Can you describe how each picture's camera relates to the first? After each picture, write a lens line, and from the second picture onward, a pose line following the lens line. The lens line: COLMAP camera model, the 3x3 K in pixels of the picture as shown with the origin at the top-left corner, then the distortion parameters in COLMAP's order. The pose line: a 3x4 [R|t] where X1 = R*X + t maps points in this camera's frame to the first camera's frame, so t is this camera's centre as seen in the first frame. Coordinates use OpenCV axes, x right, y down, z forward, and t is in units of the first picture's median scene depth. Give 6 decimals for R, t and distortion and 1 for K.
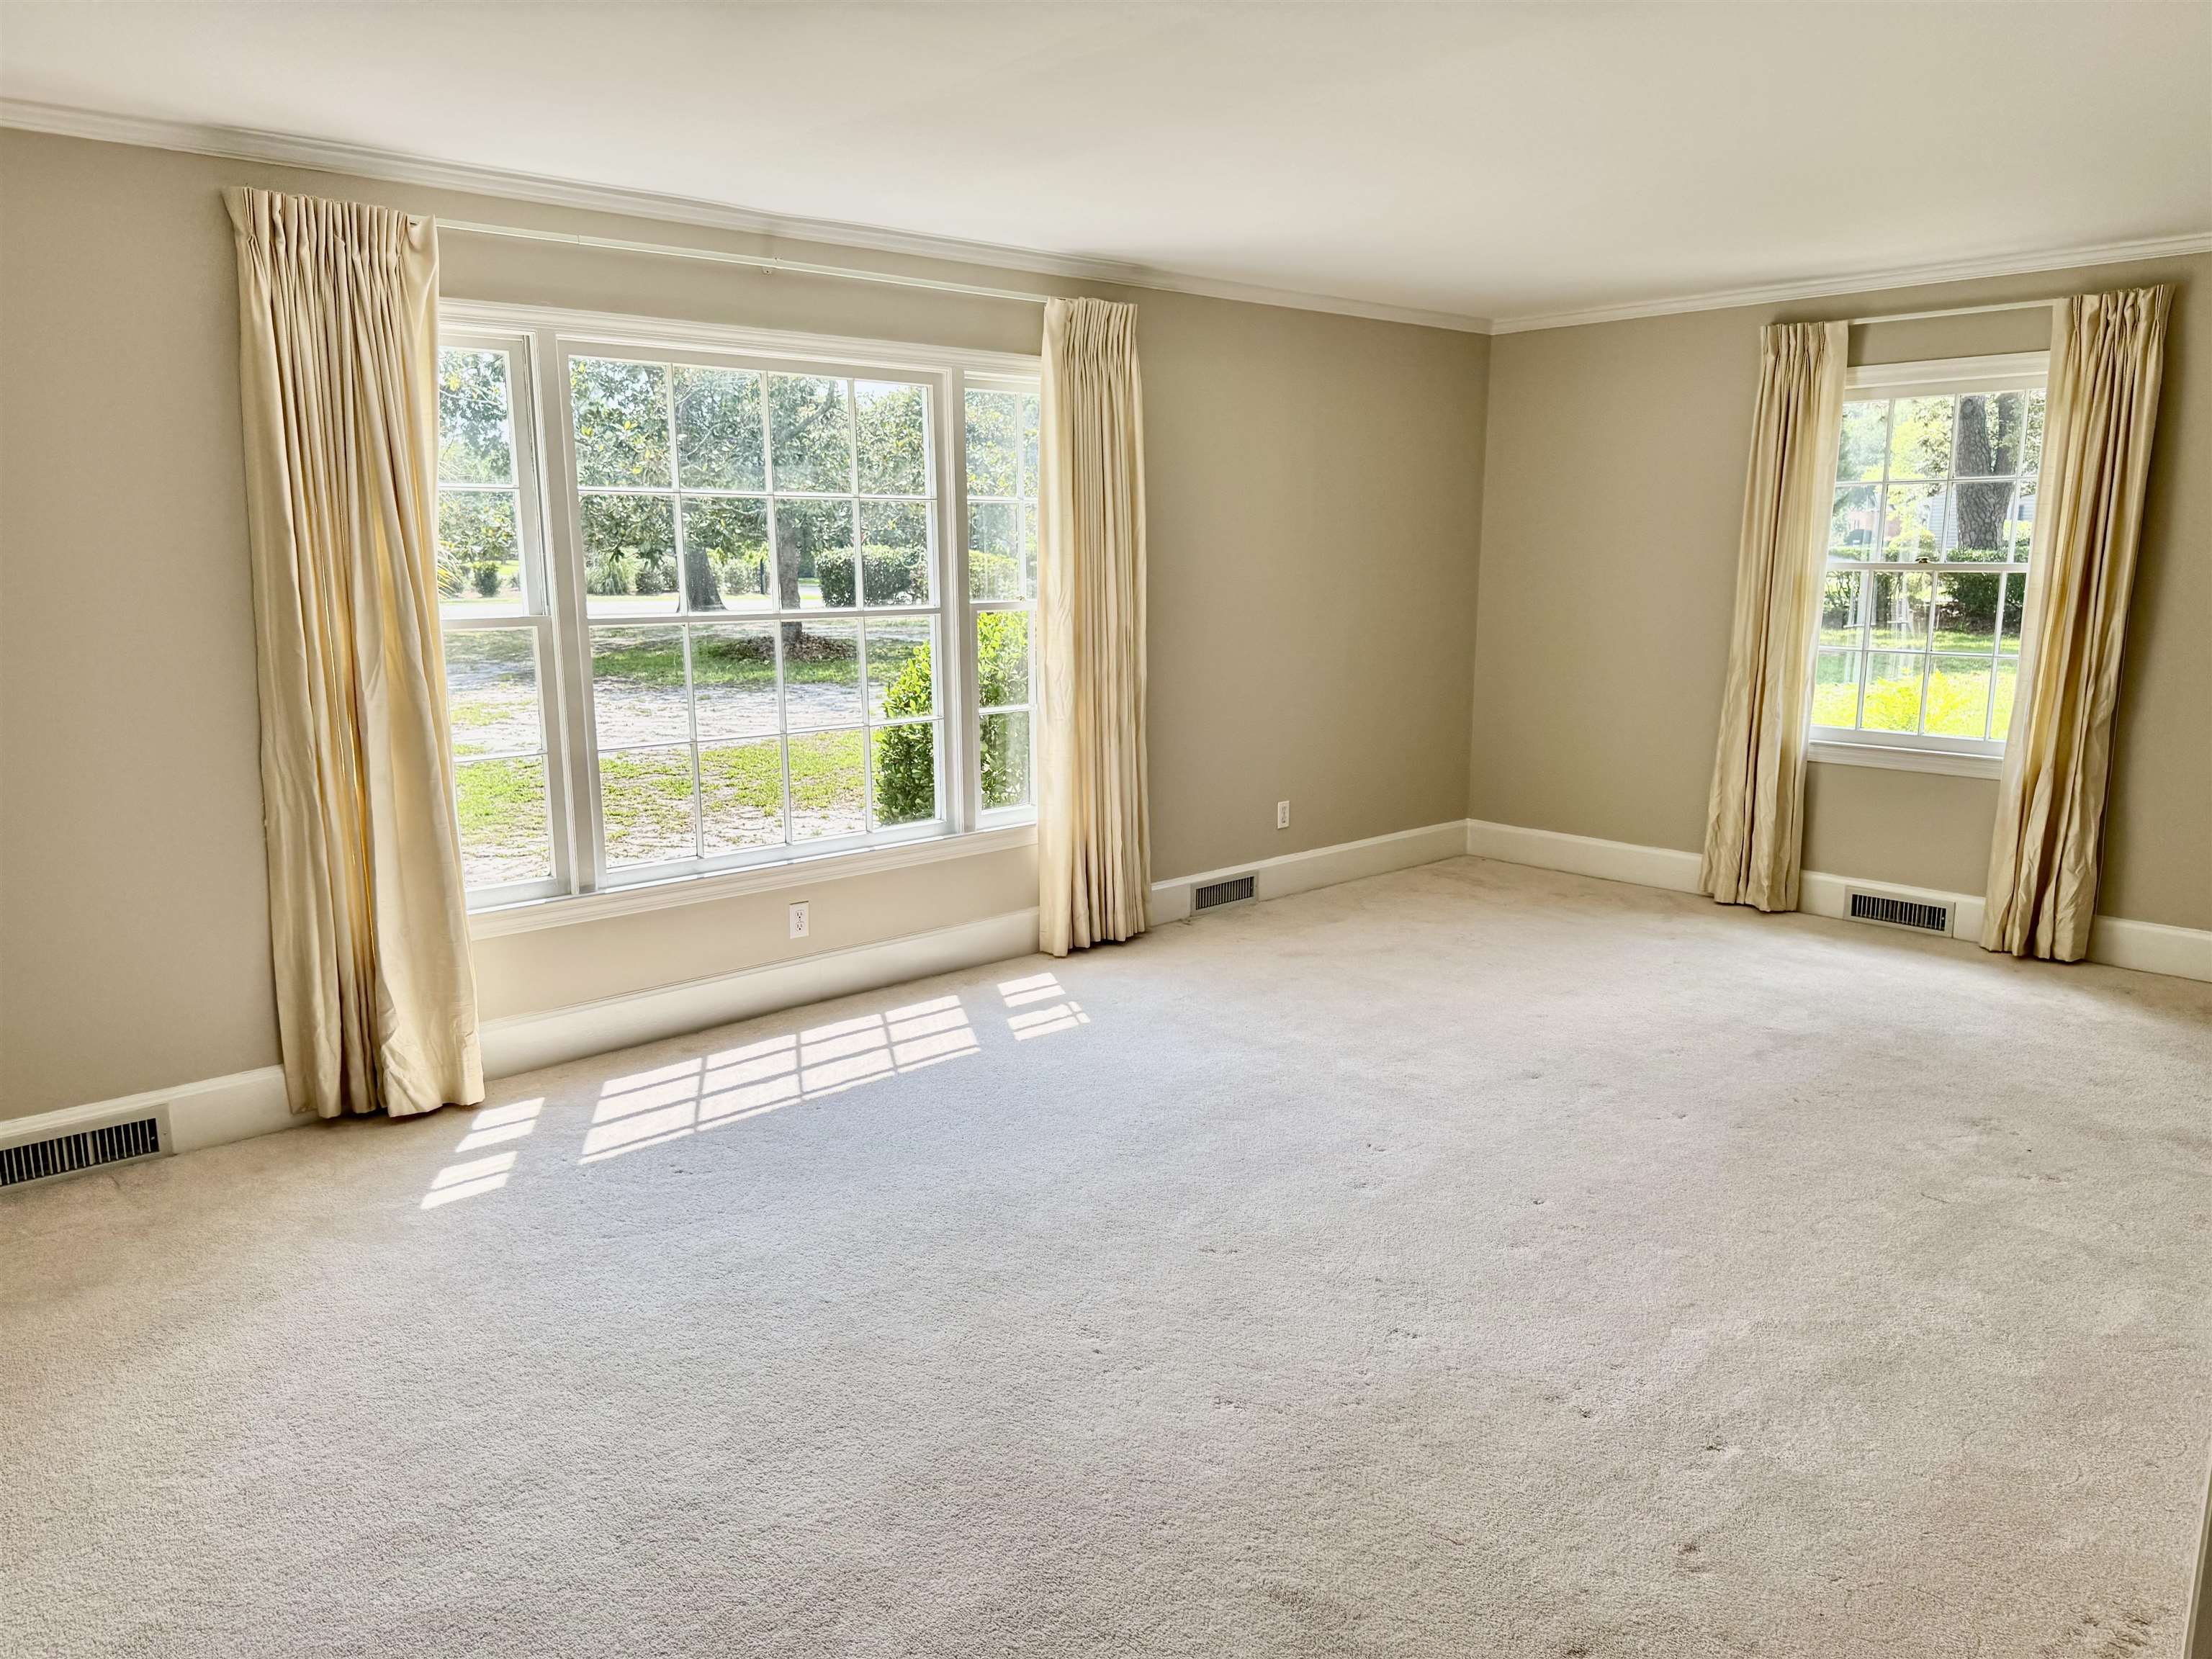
lens RADIAL K [[1413.0, 0, 1106.0], [0, 1413.0, 829.5], [0, 0, 1]] dist [0.053695, -0.000010]
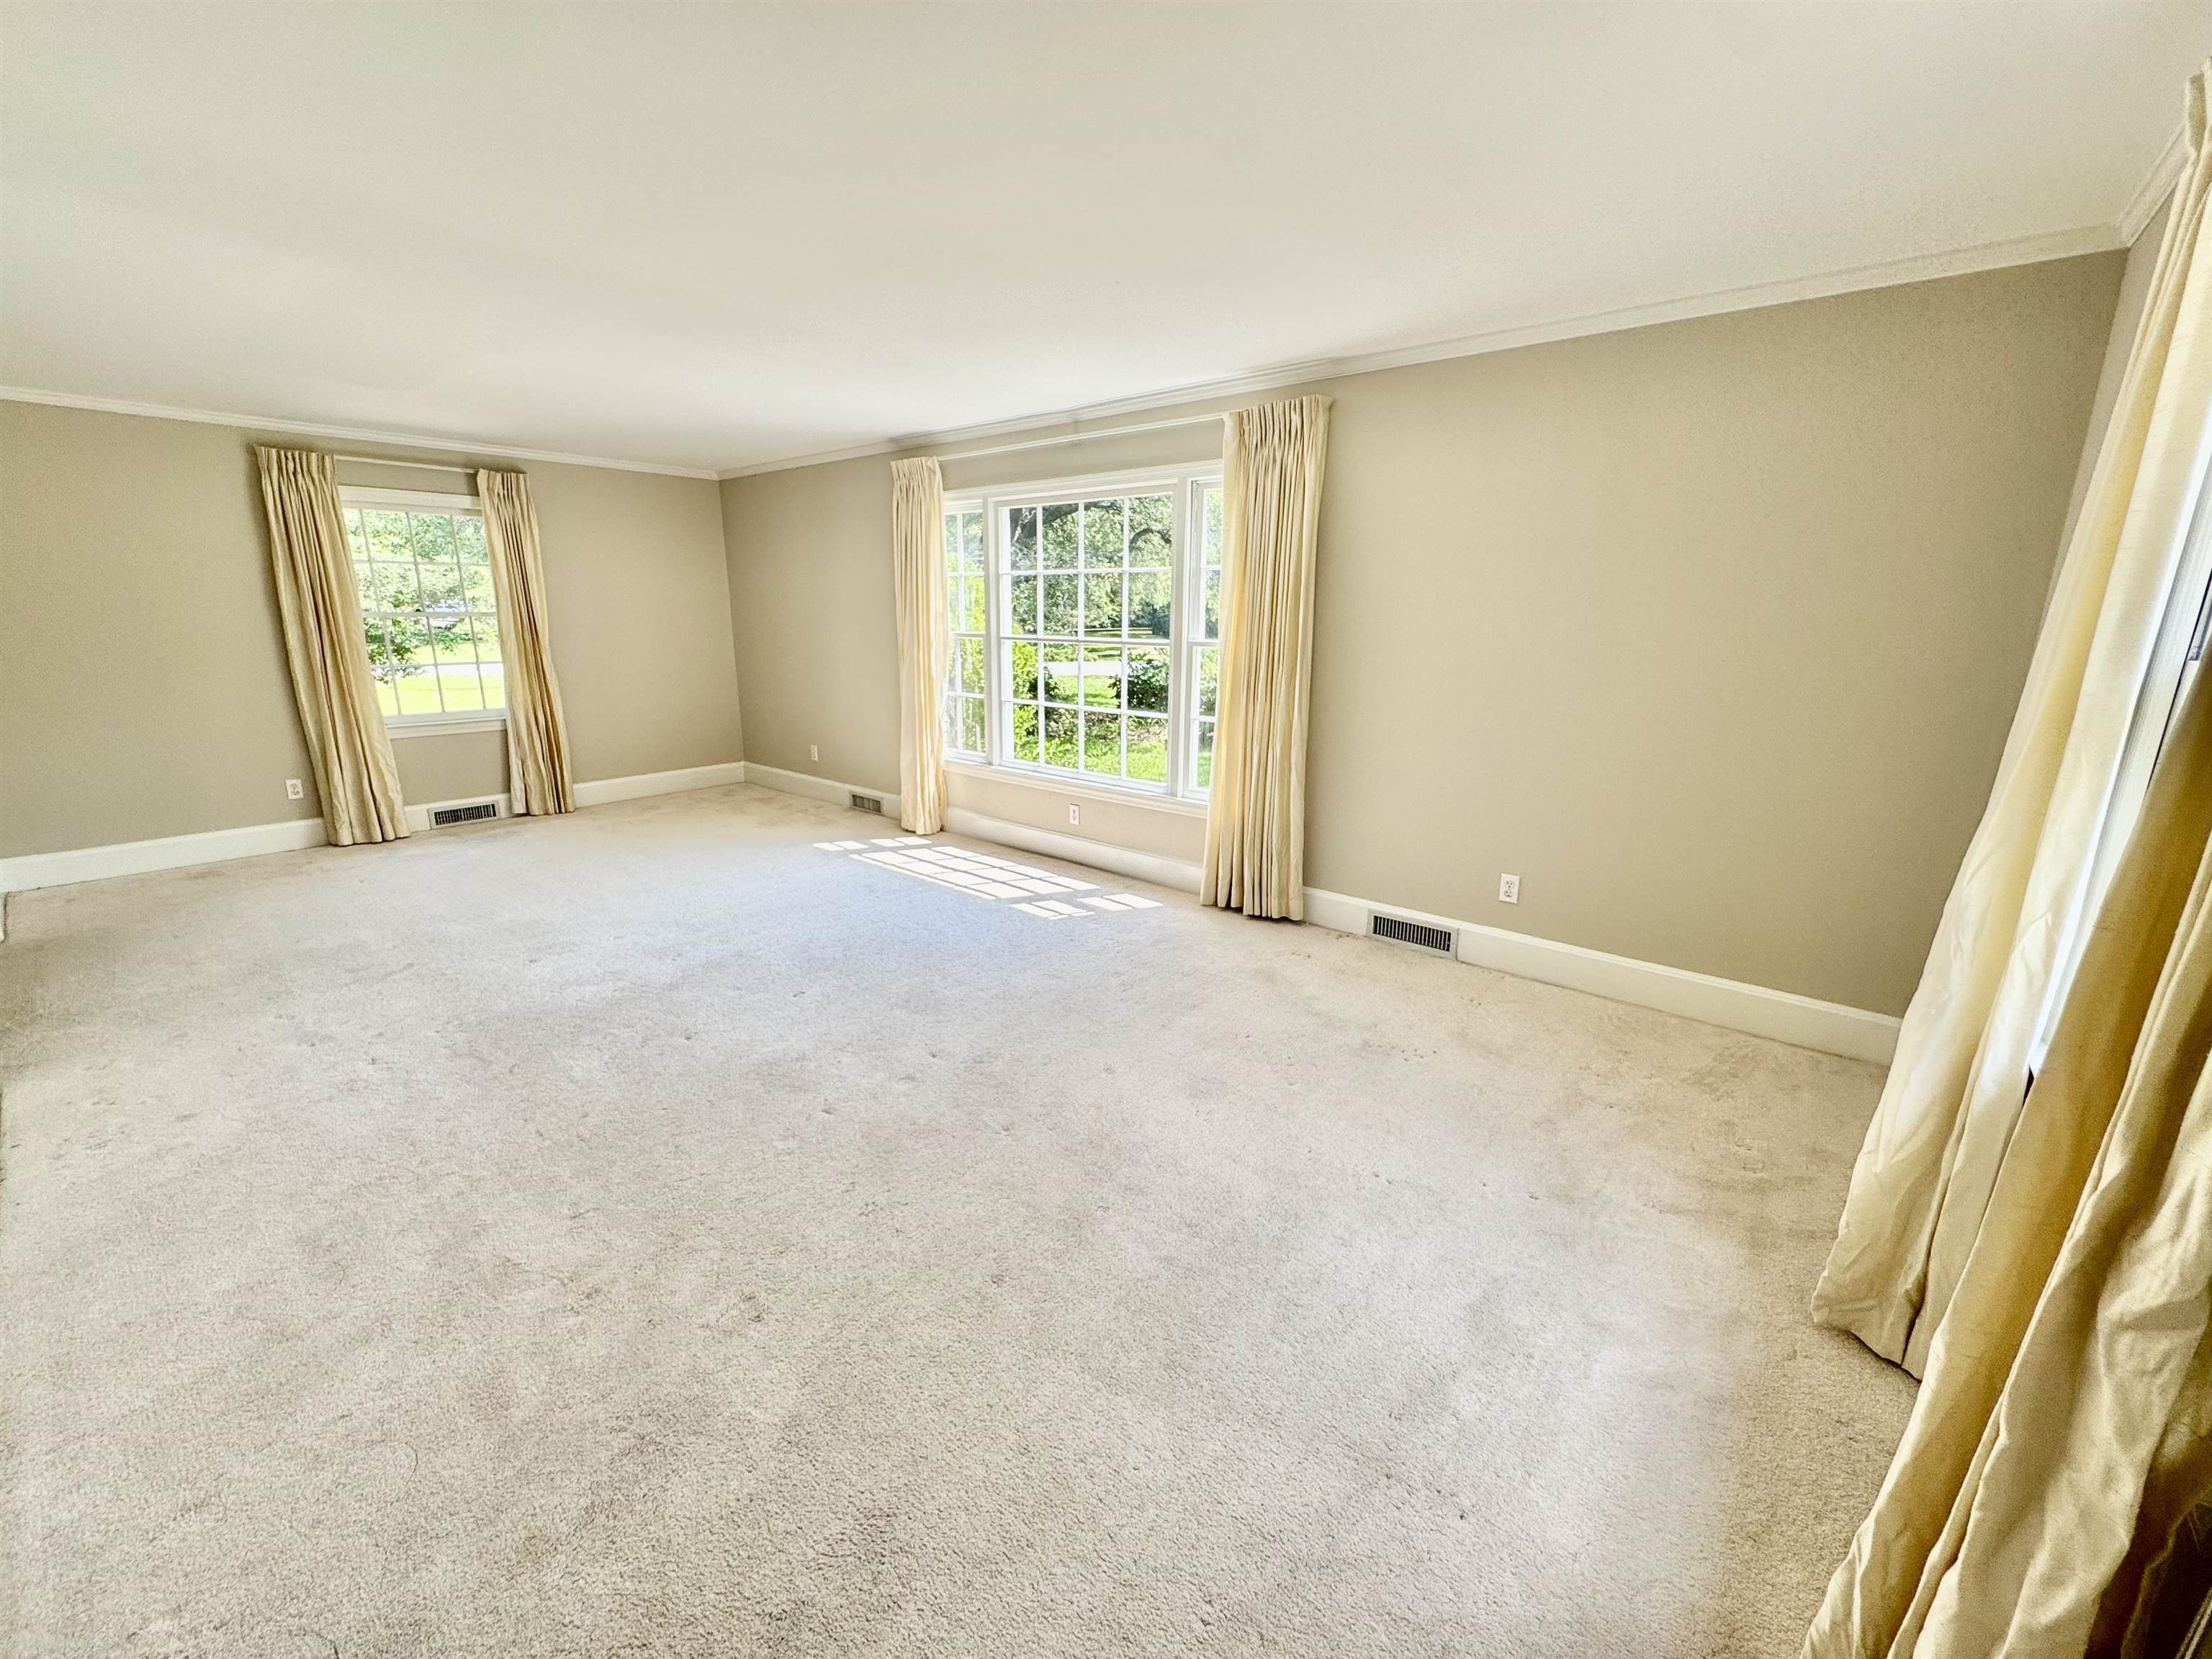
lens RADIAL K [[882.9, 0, 1106.0], [0, 882.9, 829.5], [0, 0, 1]] dist [-0.000222, -0.000019]
pose [[0.167971, 0.263045, -0.950049, 0.892943], [-0.183478, 0.955244, 0.232044, -0.192273], [0.968567, 0.135336, 0.208716, 0.854754]]
